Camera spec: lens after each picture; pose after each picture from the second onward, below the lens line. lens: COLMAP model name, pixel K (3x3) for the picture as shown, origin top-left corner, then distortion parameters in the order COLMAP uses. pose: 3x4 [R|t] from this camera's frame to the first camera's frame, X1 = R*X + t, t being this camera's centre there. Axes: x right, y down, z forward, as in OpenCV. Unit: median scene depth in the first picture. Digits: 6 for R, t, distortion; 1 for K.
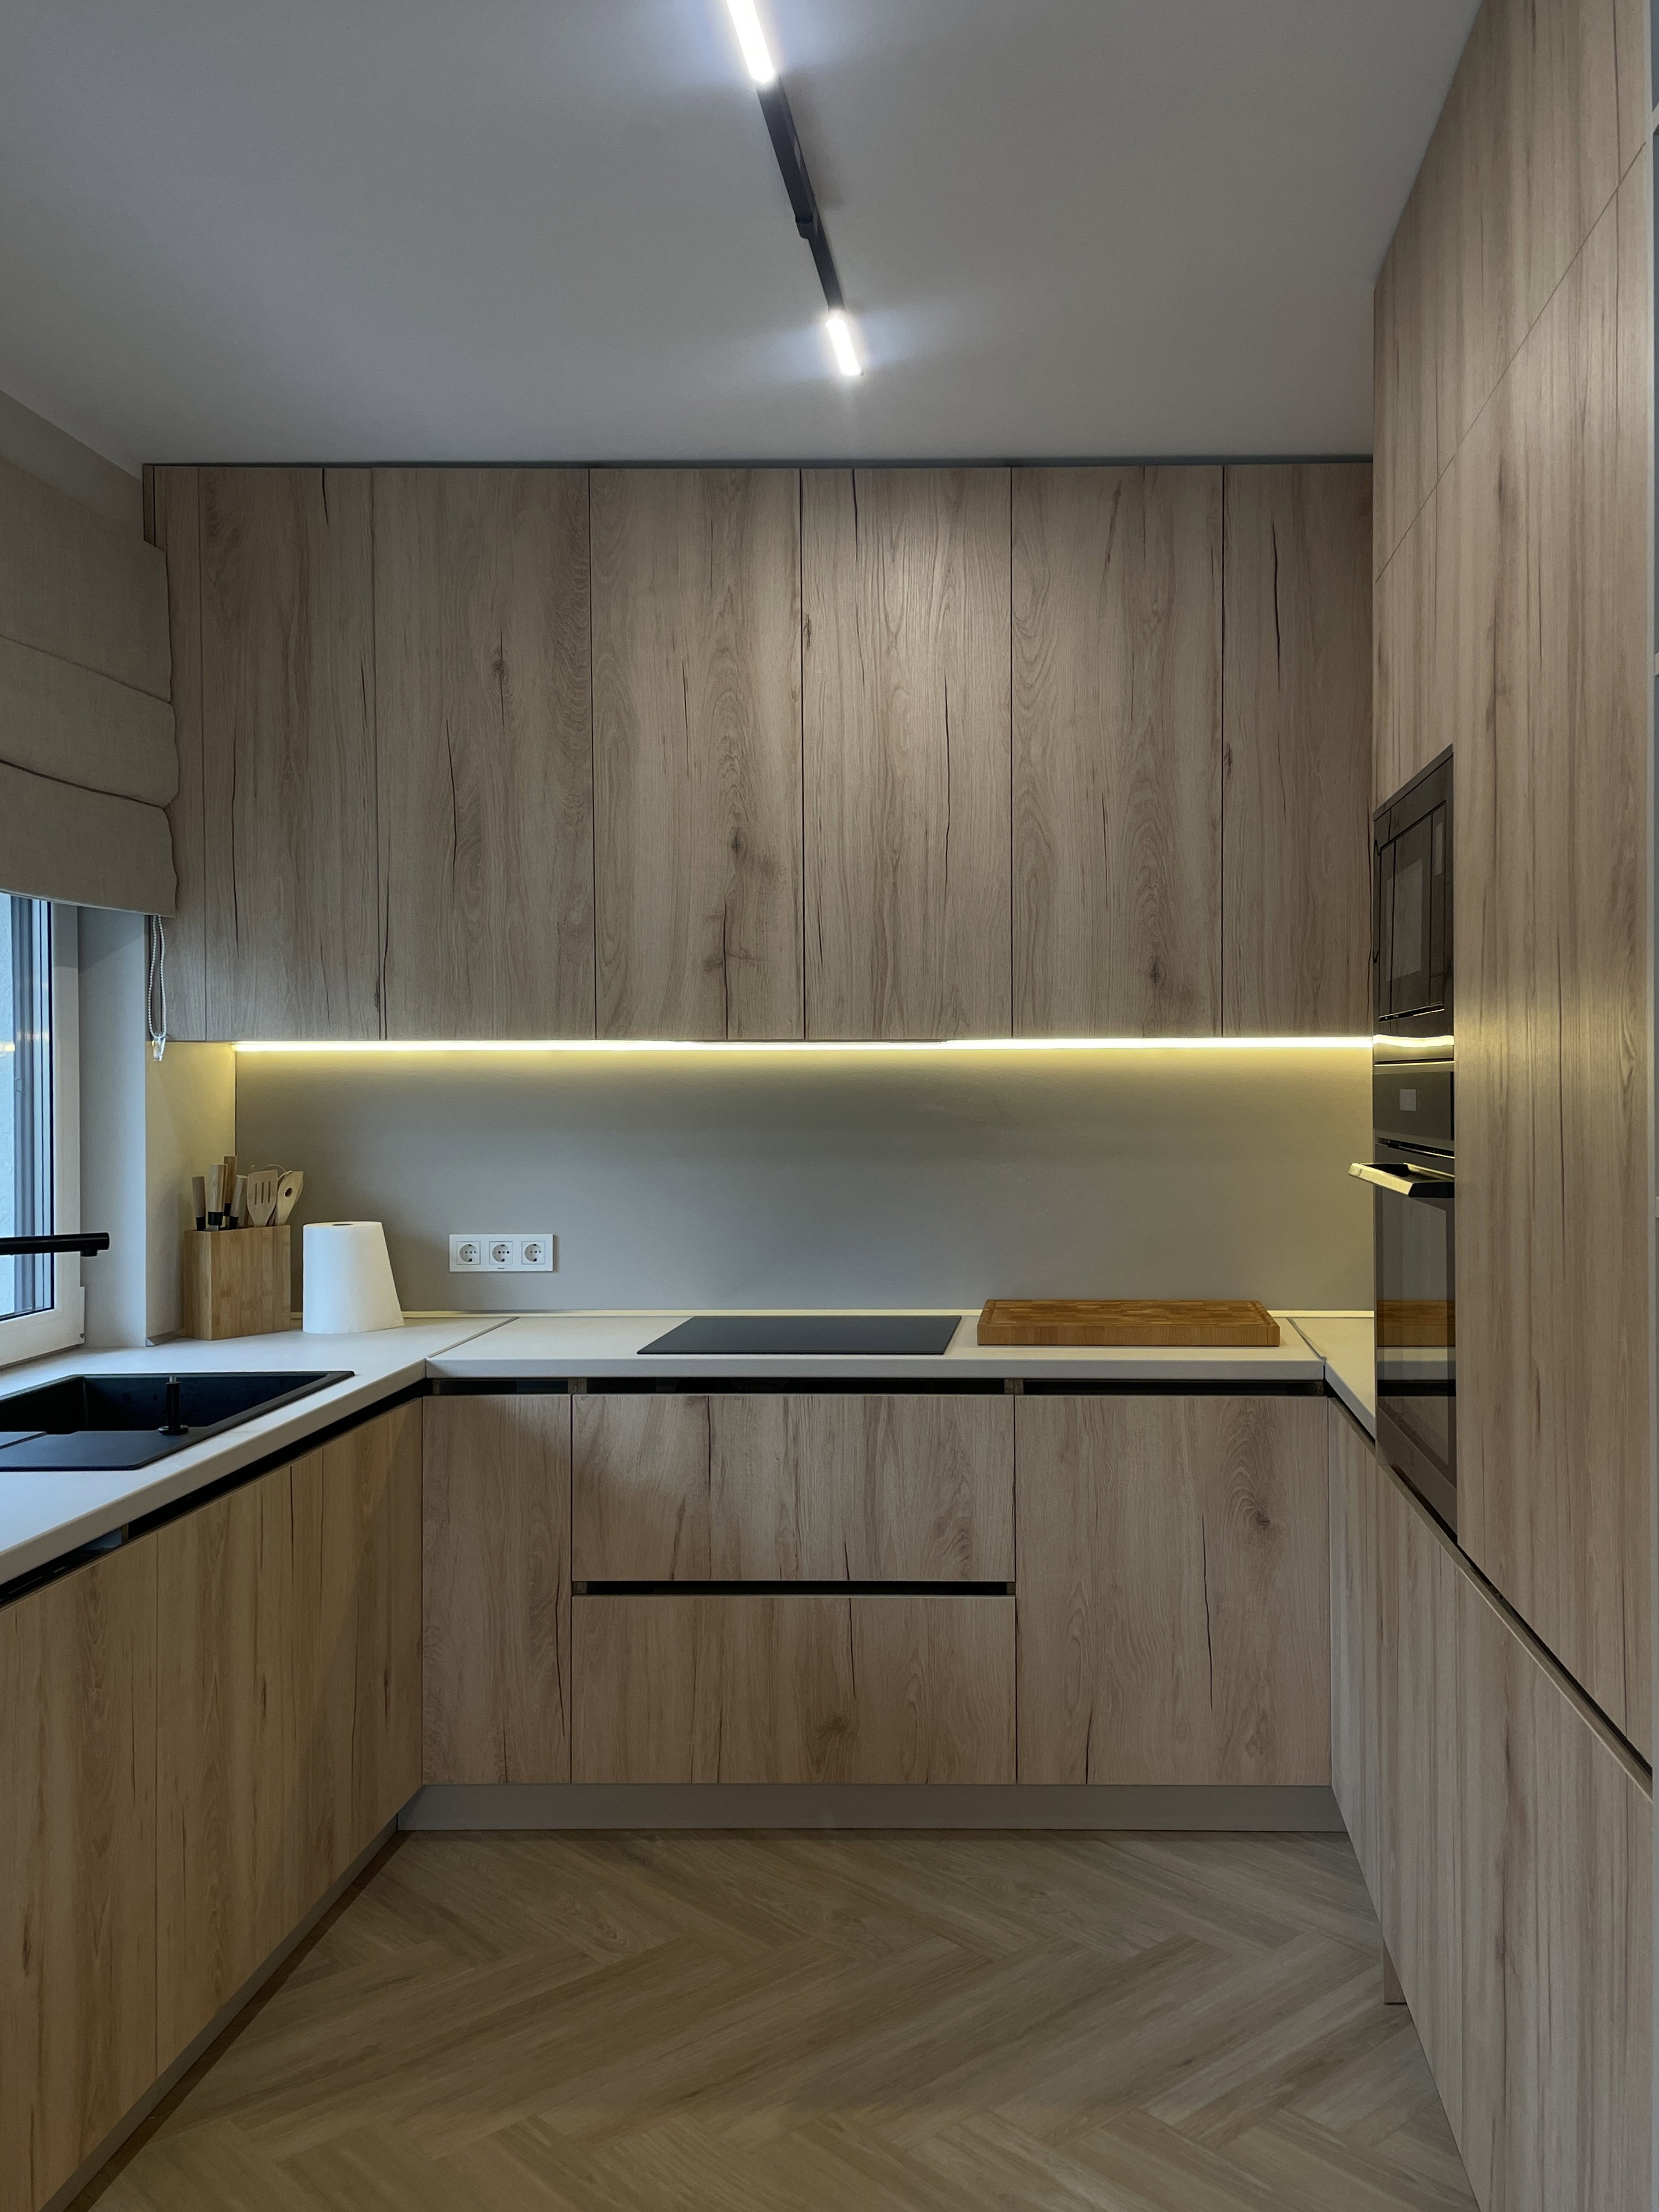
lens RADIAL K [[1842.9, 0, 891.8], [0, 1842.9, 1079.4], [0, 0, 1]] dist [0.083267, -0.083345]
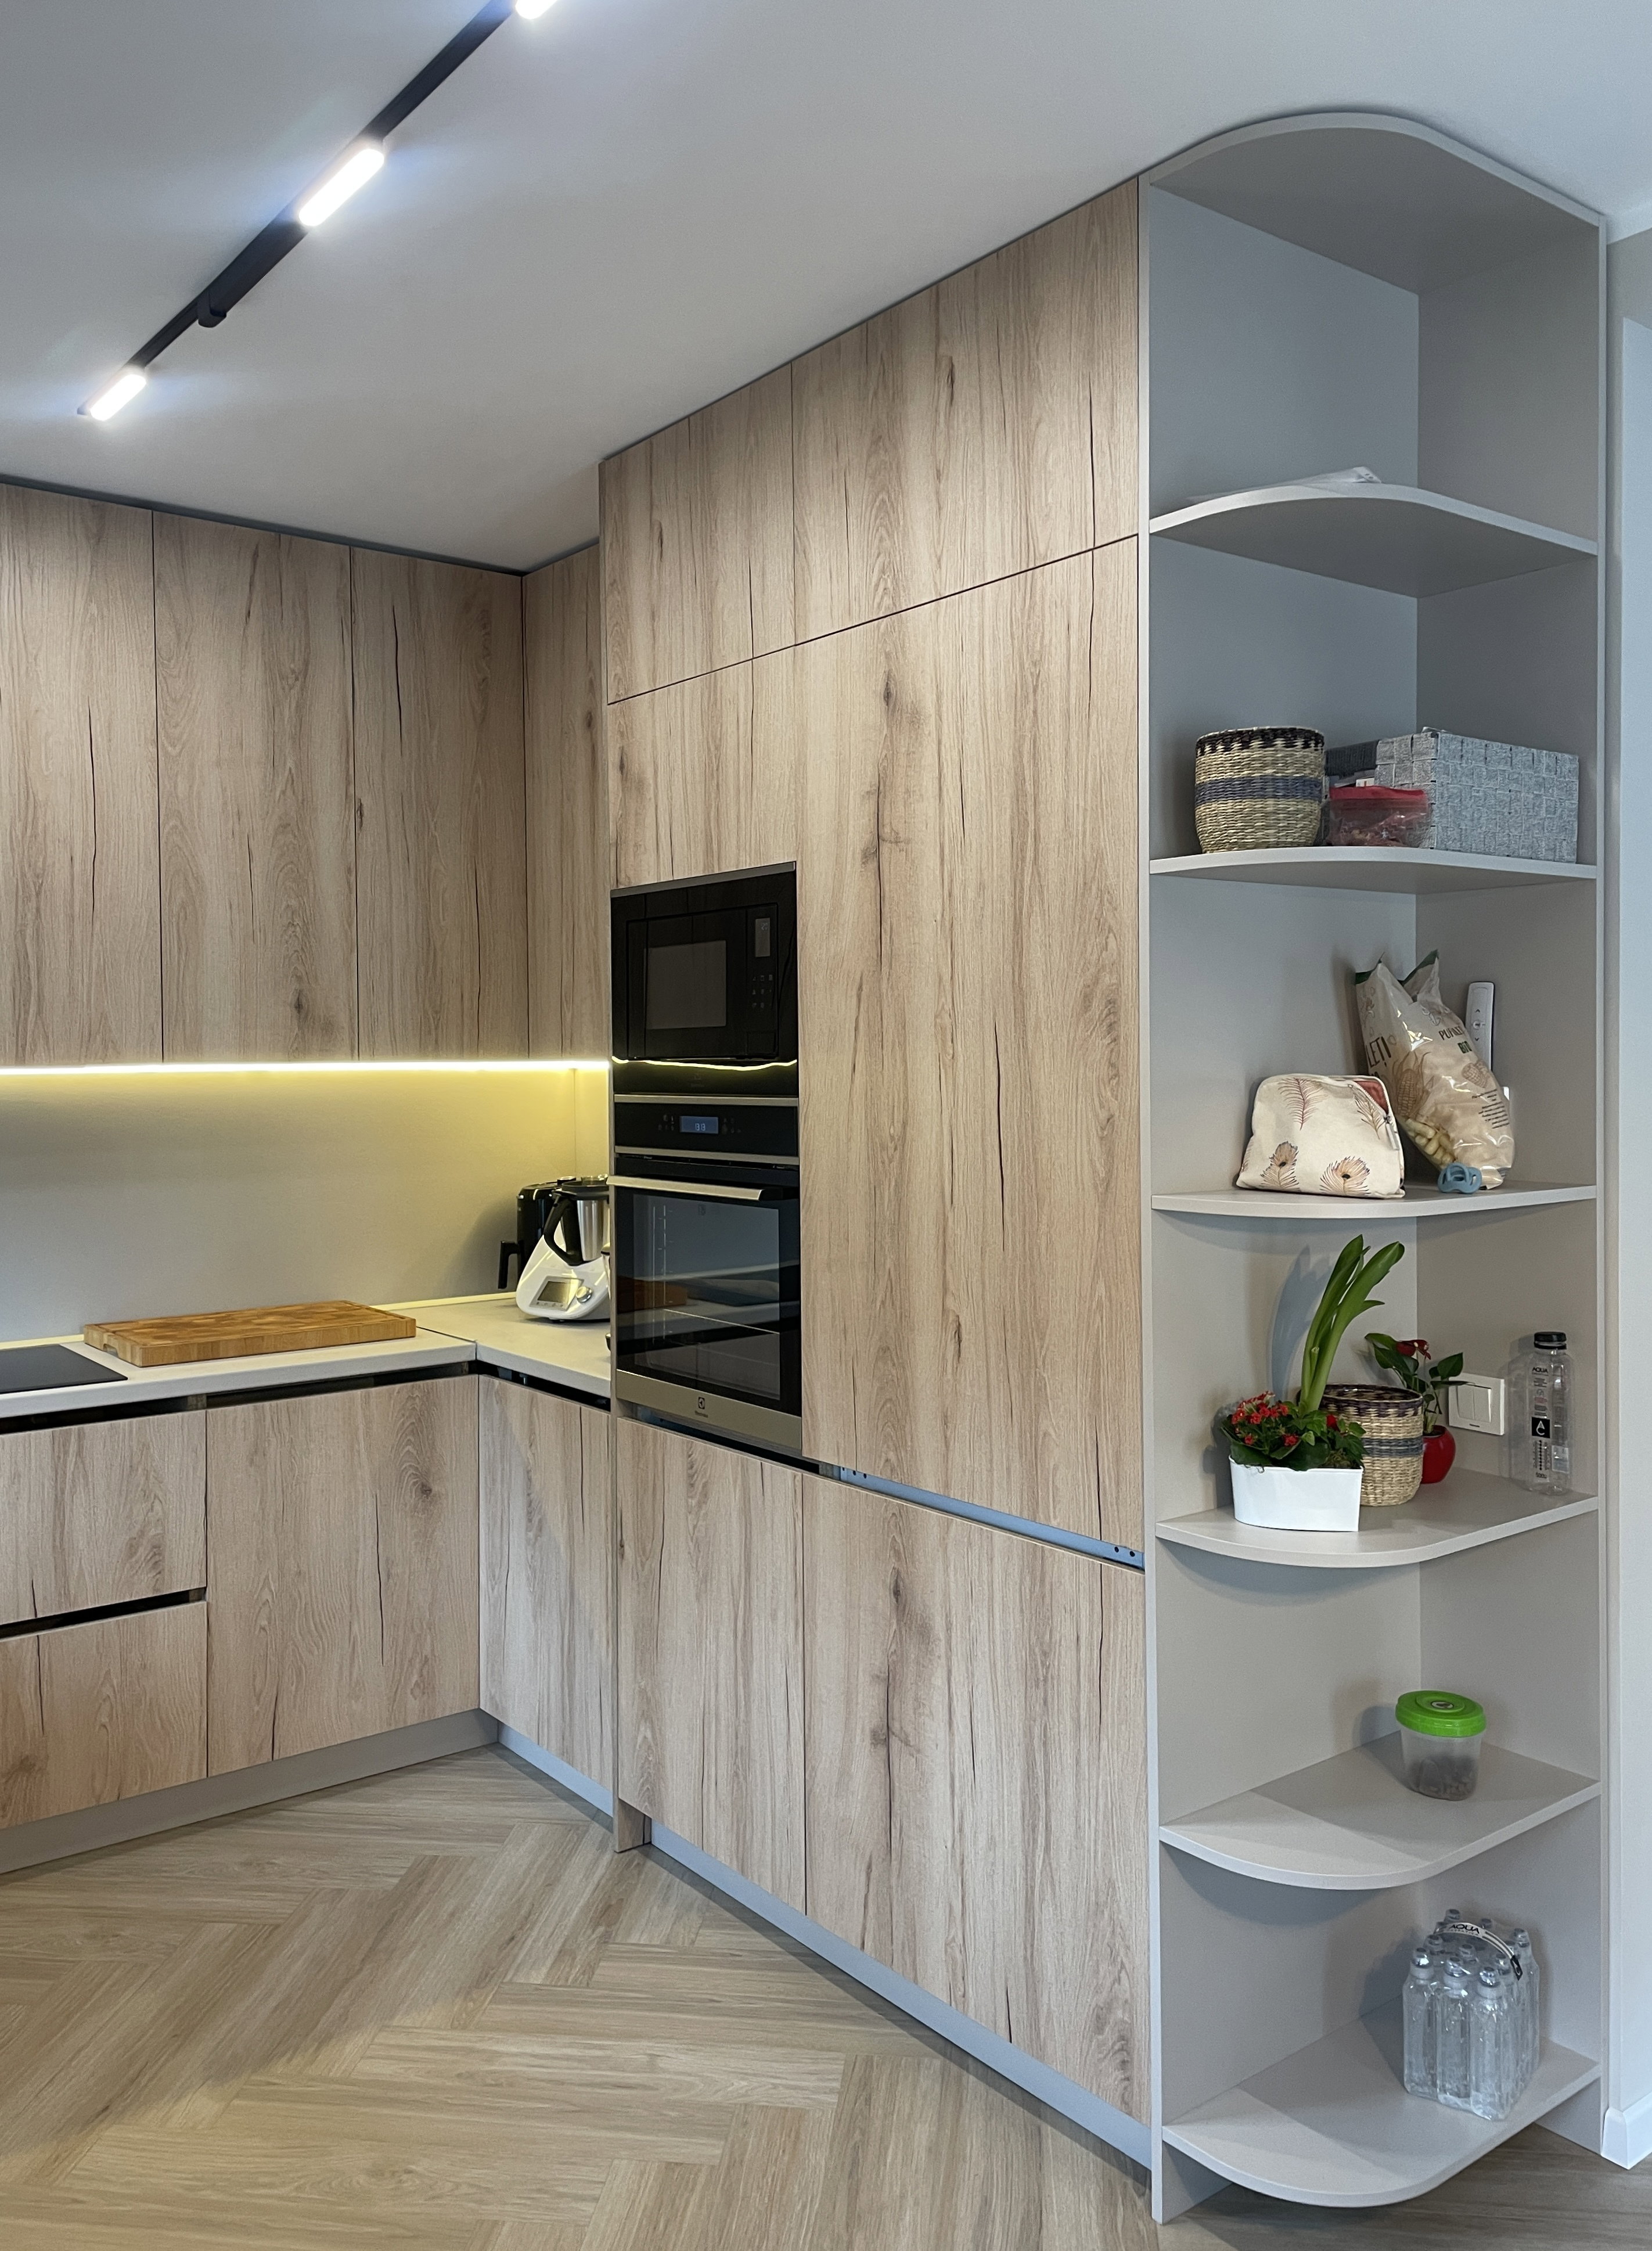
lens RADIAL K [[1779.7, 0, 818.4], [0, 1779.7, 1091.1], [0, 0, 1]] dist [0.068993, -0.058664]
pose [[0.794835, -0.014537, 0.606651, -0.271322], [0.009144, 0.999886, 0.011979, -0.018170], [-0.606756, -0.003974, 0.794878, -0.017916]]
